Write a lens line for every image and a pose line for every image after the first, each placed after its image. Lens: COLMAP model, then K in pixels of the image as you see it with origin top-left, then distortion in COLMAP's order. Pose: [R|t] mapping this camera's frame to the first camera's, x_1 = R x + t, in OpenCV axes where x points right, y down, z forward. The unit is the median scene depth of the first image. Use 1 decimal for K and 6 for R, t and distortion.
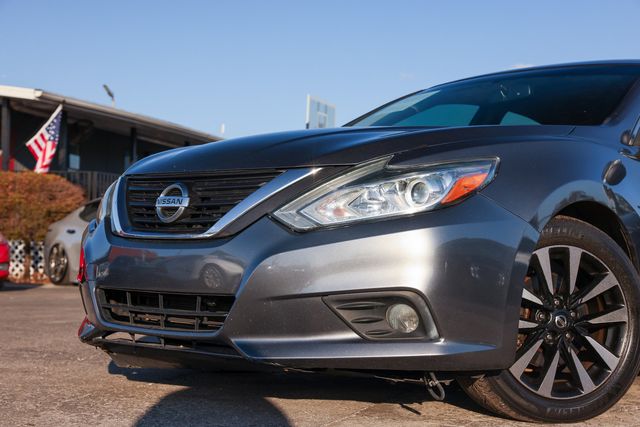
lens RADIAL K [[1015.6, 0, 319.5], [0, 1015.6, 213.4], [0, 0, 1]] dist [0.147103, 0.000000]
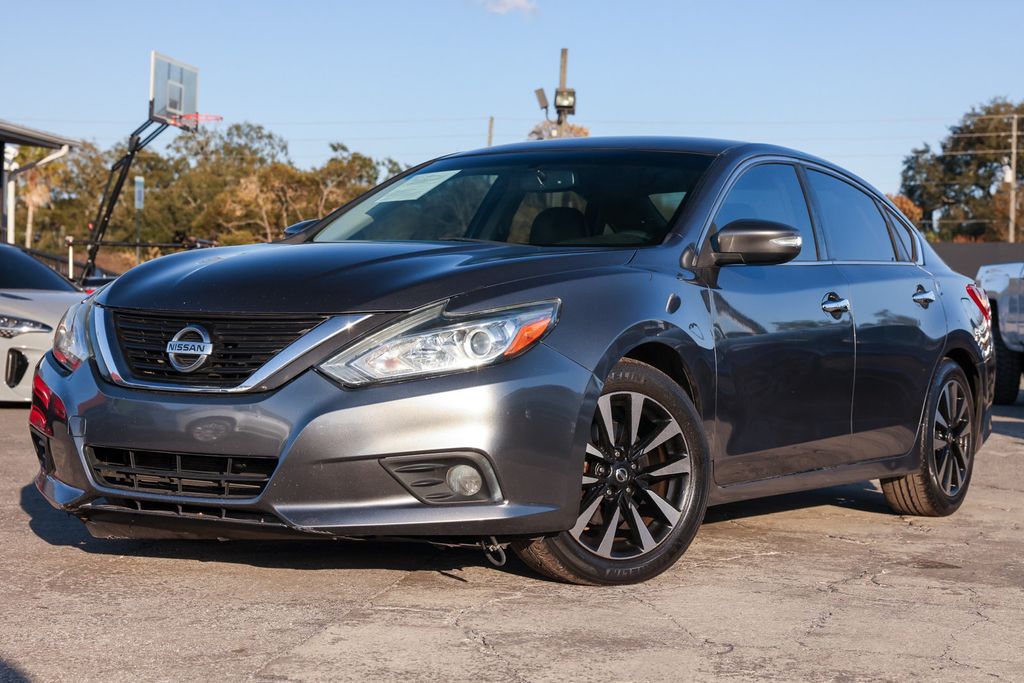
lens RADIAL K [[1865.9, 0, 492.4], [0, 1865.9, 326.6], [0, 0, 1]] dist [0.165607, 0.000000]
pose [[0.980026, -0.004791, 0.198813, -0.211507], [-0.006276, 0.998467, 0.054996, -0.119580], [-0.198772, -0.055146, 0.978493, -0.609377]]
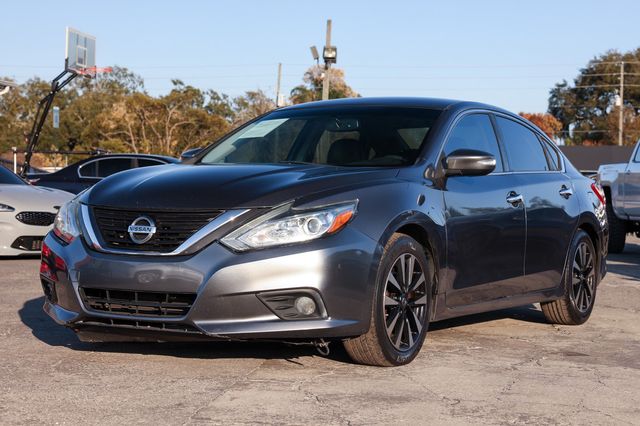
lens RADIAL K [[1243.9, 0, 322.2], [0, 1243.9, 212.8], [0, 0, 1]] dist [0.184703, 0.000000]
pose [[0.972316, -0.009977, 0.233456, -0.317026], [-0.005296, 0.997890, 0.064704, -0.155278], [-0.233609, -0.064149, 0.970212, -0.821661]]
